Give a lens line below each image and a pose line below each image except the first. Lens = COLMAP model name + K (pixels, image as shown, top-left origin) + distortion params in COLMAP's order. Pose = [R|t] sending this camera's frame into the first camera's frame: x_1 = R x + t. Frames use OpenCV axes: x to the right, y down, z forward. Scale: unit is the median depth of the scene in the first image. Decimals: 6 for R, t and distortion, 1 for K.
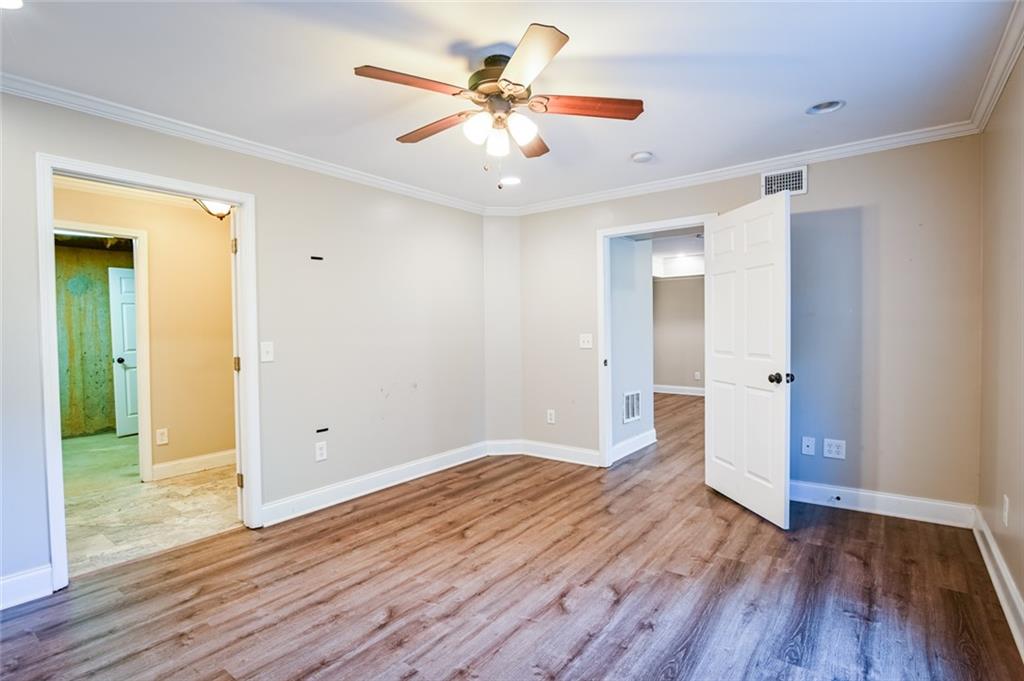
lens RADIAL K [[502.1, 0, 508.7], [0, 502.1, 336.4], [0, 0, 1]] dist [-0.021647, 0.000378]
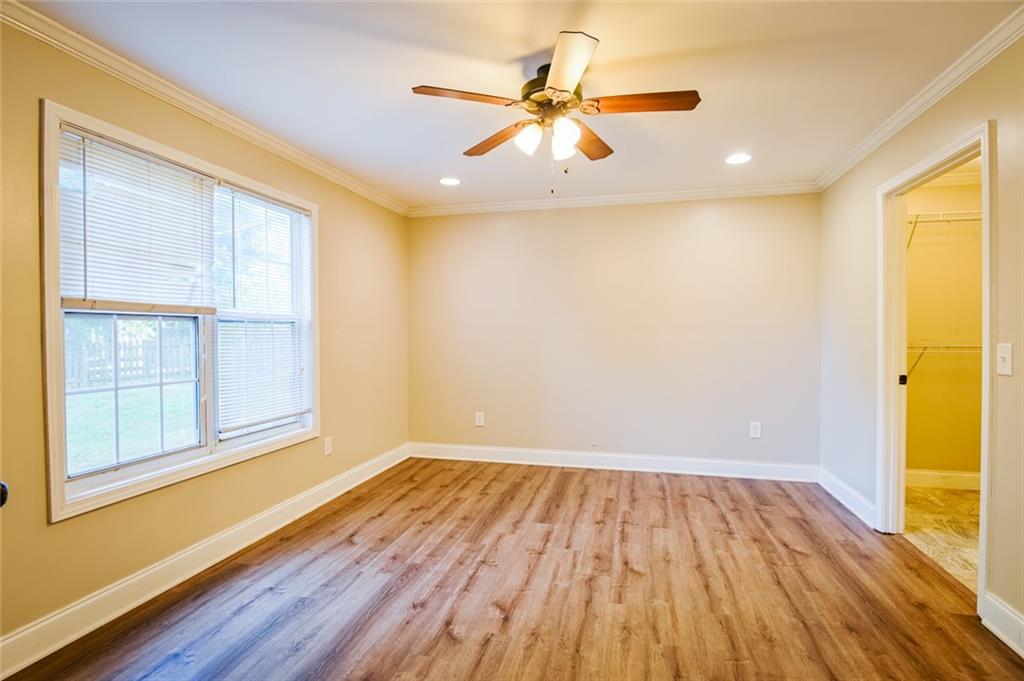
lens RADIAL K [[502.1, 0, 512.7], [0, 502.1, 337.3], [0, 0, 1]] dist [-0.021647, 0.000378]
pose [[-0.916530, 0.021068, -0.399411, 0.463119], [0.009887, 0.999500, 0.030034, -0.028939], [0.399844, 0.023578, -0.916280, 1.870258]]
